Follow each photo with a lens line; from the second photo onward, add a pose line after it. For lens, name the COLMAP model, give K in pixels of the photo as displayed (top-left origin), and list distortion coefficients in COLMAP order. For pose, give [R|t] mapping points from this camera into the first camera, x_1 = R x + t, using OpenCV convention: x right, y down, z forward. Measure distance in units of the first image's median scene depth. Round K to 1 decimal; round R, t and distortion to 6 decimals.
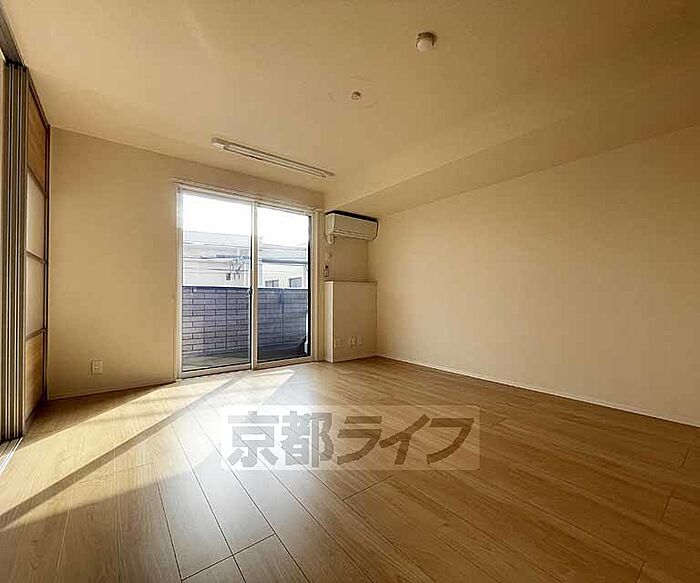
lens RADIAL K [[314.3, 0, 374.2], [0, 314.3, 295.3], [0, 0, 1]] dist [0.000502, -0.000038]
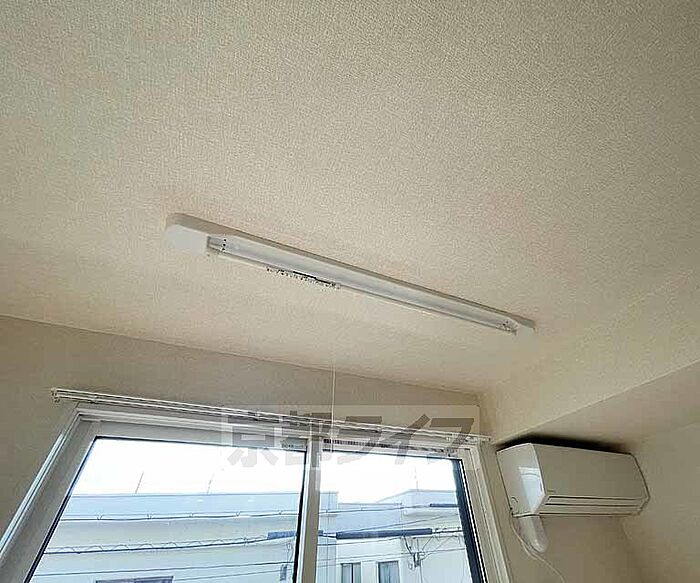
lens RADIAL K [[314.3, 0, 374.2], [0, 314.3, 295.3], [0, 0, 1]] dist [0.000502, -0.000038]
pose [[0.967144, -0.197819, -0.159684, -0.205025], [0.051799, 0.768273, -0.638023, -0.171044], [0.248895, 0.608789, 0.753278, 0.587452]]
